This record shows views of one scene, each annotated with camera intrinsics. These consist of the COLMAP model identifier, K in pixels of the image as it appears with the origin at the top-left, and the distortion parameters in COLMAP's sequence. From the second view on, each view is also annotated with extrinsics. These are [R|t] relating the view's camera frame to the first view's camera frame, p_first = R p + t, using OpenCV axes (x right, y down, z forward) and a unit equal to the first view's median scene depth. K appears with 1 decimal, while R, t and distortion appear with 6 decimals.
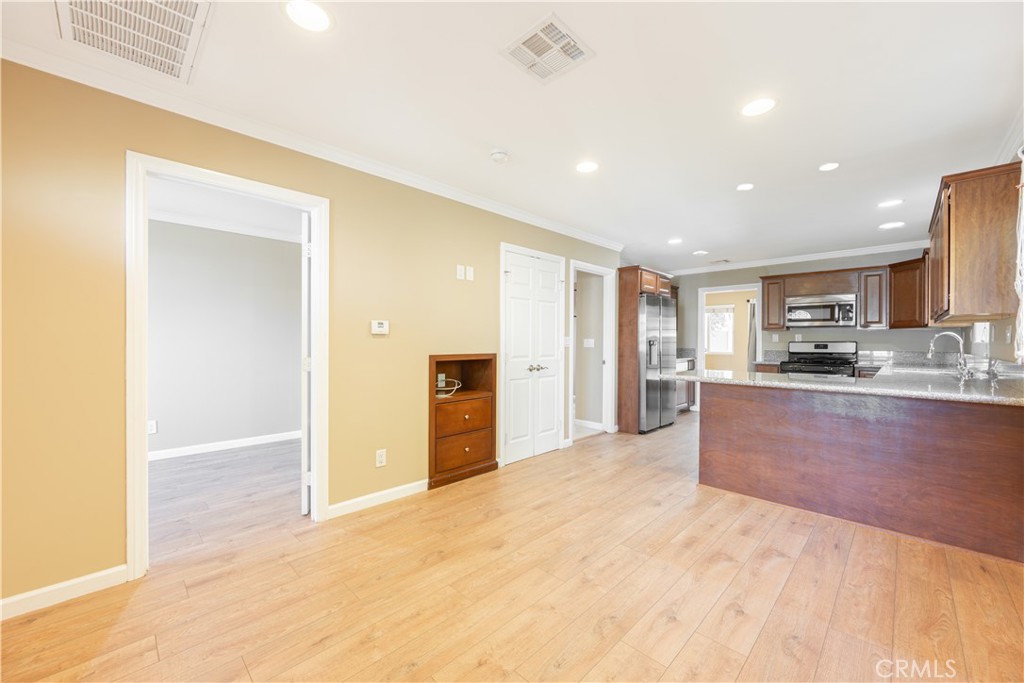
lens RADIAL K [[406.7, 0, 508.6], [0, 406.7, 342.9], [0, 0, 1]] dist [0.000373, -0.000056]
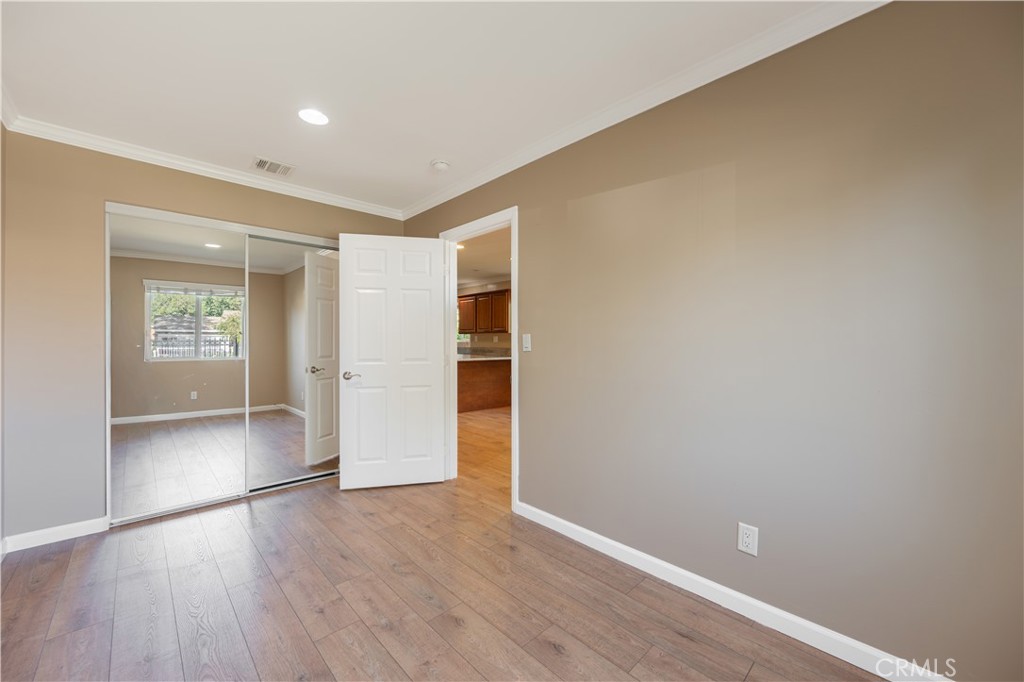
lens RADIAL K [[397.6, 0, 513.6], [0, 397.6, 342.4], [0, 0, 1]] dist [-0.000030, -0.000259]
pose [[0.020683, -0.004633, 0.999775, -1.864671], [0.003968, 0.999982, 0.004552, -0.018648], [-0.999778, 0.003873, 0.020701, 0.806886]]
